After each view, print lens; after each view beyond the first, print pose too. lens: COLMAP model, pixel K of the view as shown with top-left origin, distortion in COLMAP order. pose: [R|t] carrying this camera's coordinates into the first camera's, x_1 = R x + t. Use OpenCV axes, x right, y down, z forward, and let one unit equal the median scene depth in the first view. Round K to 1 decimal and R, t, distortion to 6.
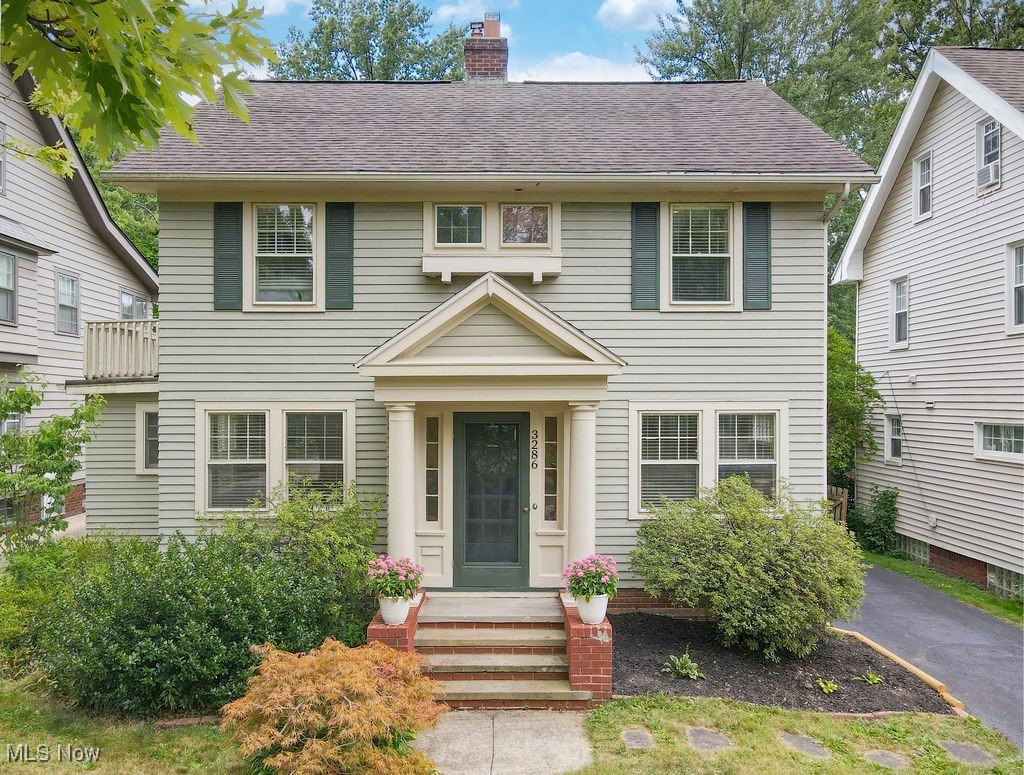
lens RADIAL K [[750.2, 0, 511.1], [0, 750.2, 394.9], [0, 0, 1]] dist [0.025062, -0.011104]
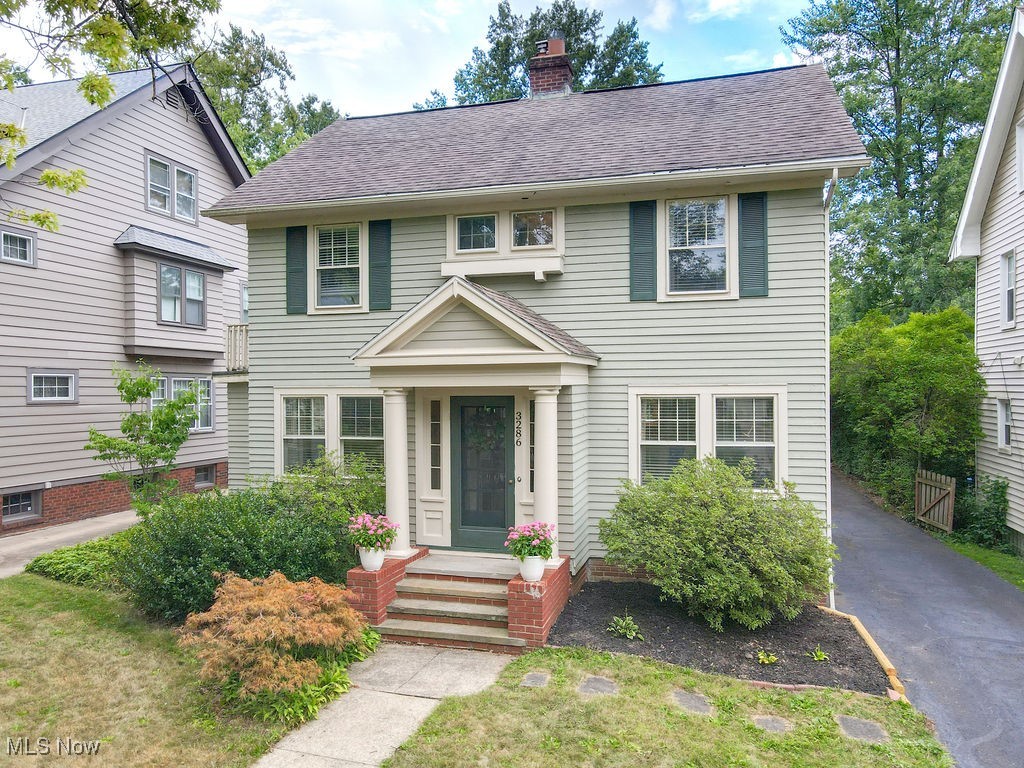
lens RADIAL K [[722.5, 0, 511.0], [0, 722.5, 381.8], [0, 0, 1]] dist [0.013582, 0.004386]
pose [[0.963246, -0.006609, -0.268541, 0.281254], [0.006814, 0.999977, -0.000169, 0.001297], [0.268536, -0.001667, 0.963268, -0.048277]]
